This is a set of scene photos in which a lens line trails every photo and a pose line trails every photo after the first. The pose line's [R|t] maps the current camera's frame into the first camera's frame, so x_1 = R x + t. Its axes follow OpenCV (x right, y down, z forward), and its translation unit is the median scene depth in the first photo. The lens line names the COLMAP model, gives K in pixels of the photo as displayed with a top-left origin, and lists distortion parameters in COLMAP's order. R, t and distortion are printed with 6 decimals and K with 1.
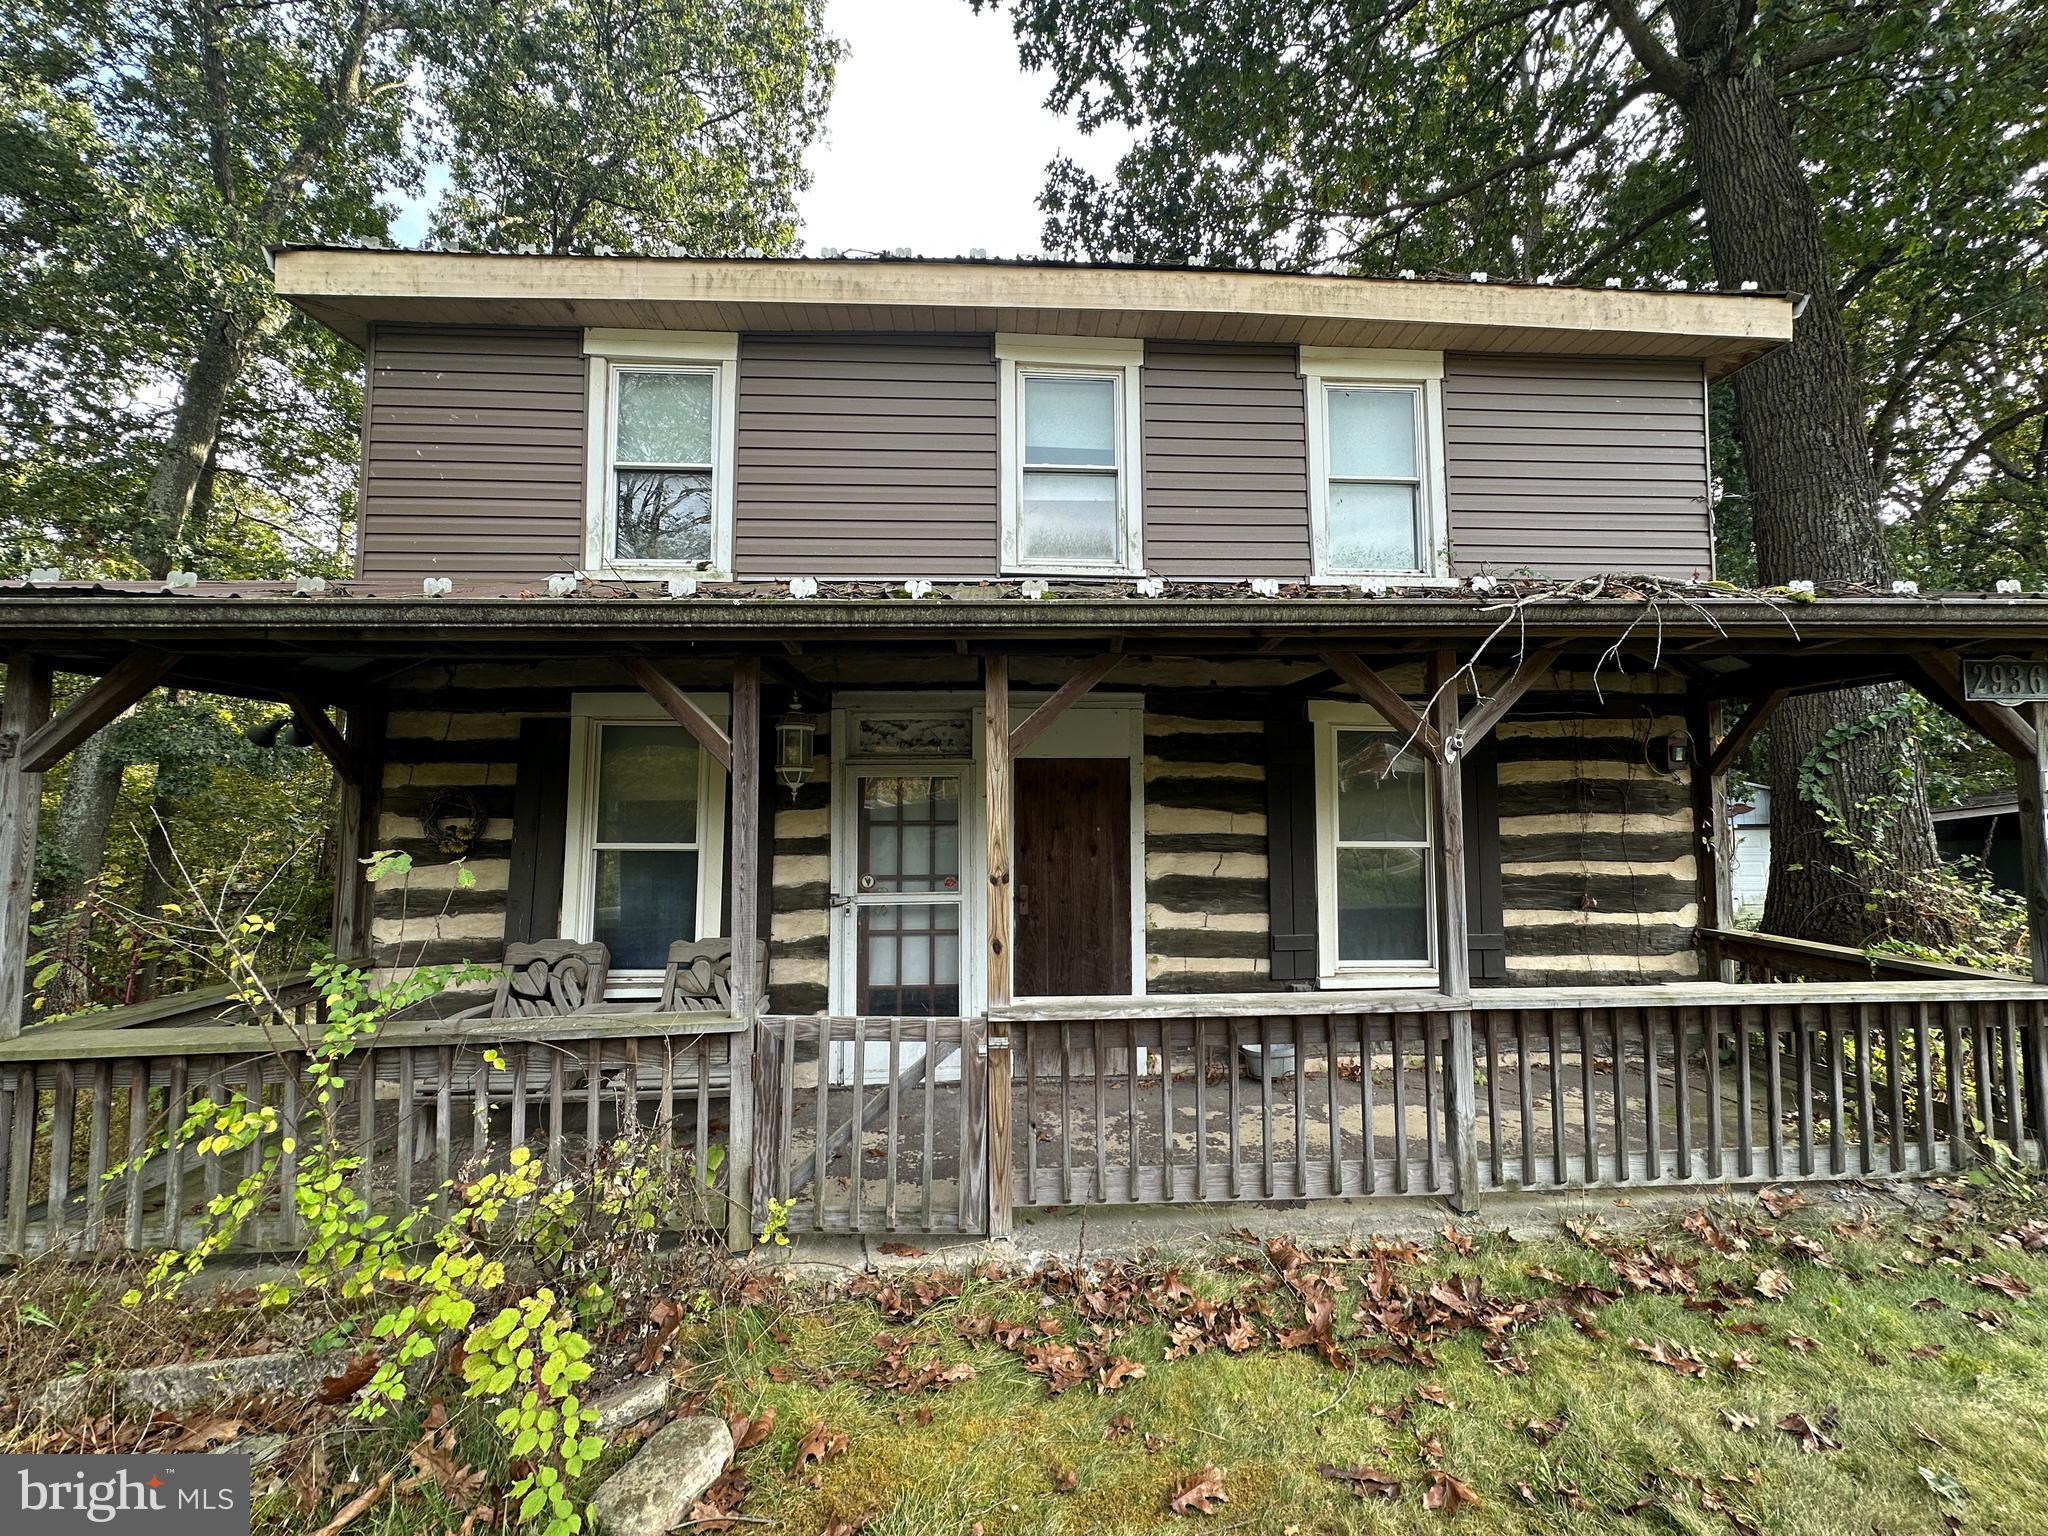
lens RADIAL K [[817.2, 0, 1023.5], [0, 817.2, 766.7], [0, 0, 1]] dist [-0.000053, 0.000005]
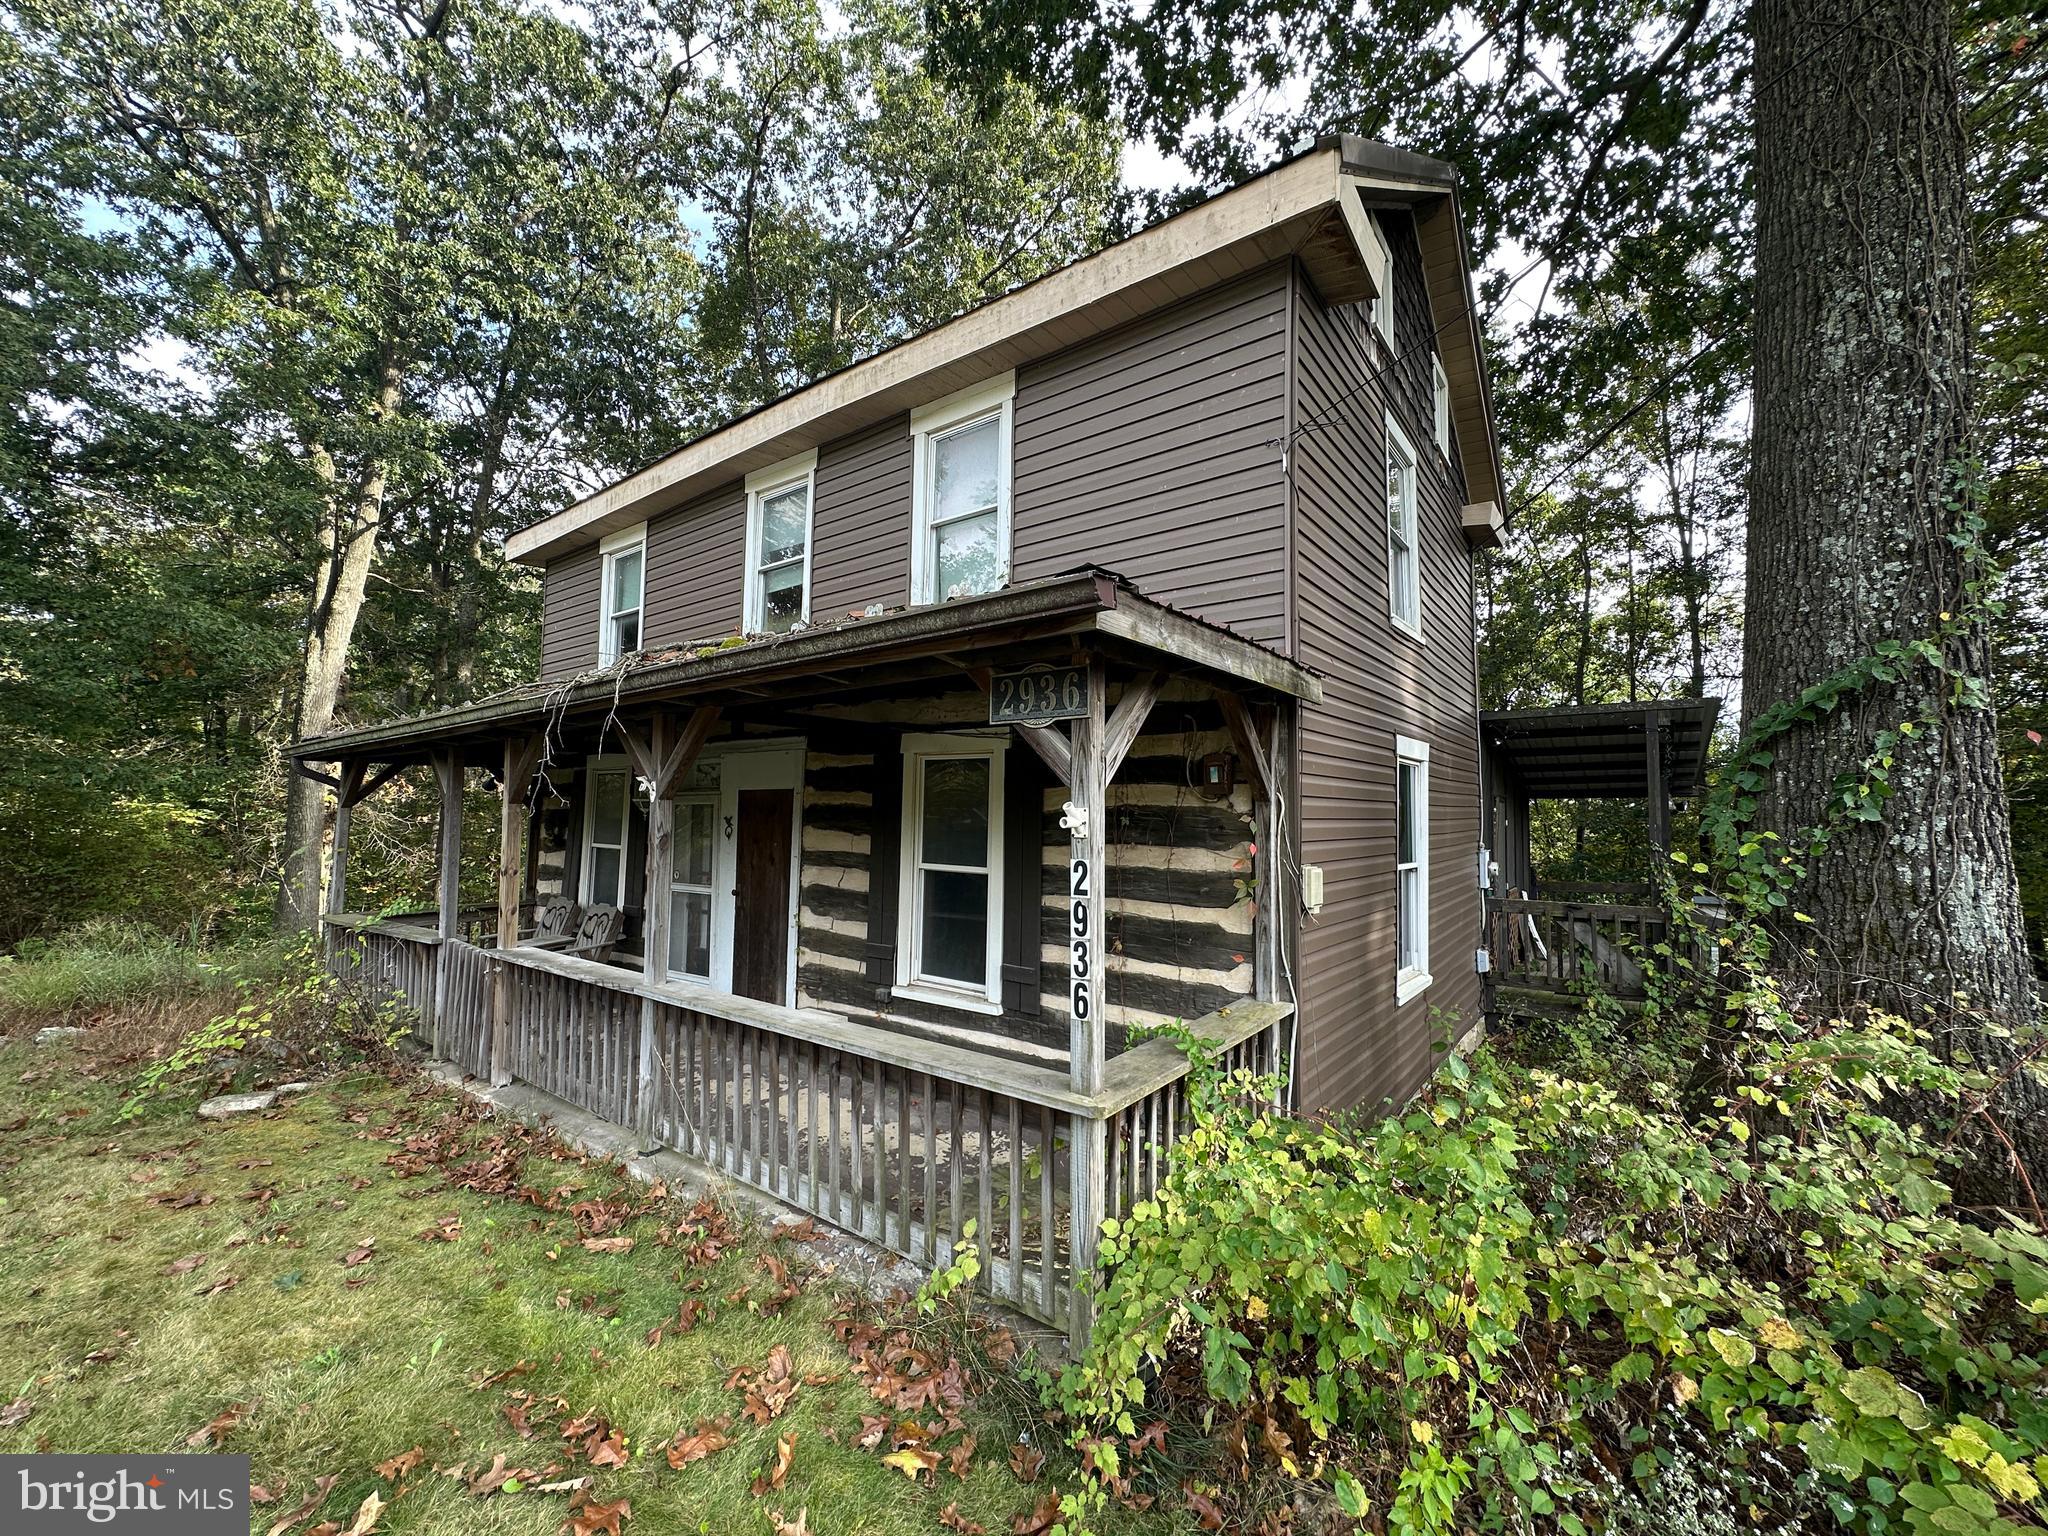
lens RADIAL K [[817.2, 0, 1035.7], [0, 817.2, 770.6], [0, 0, 1]] dist [-0.000053, 0.000005]
pose [[0.765123, -0.026104, -0.643355, 1.218495], [0.023256, 0.999646, -0.012903, -0.013612], [0.643464, -0.005089, 0.765459, 0.278091]]
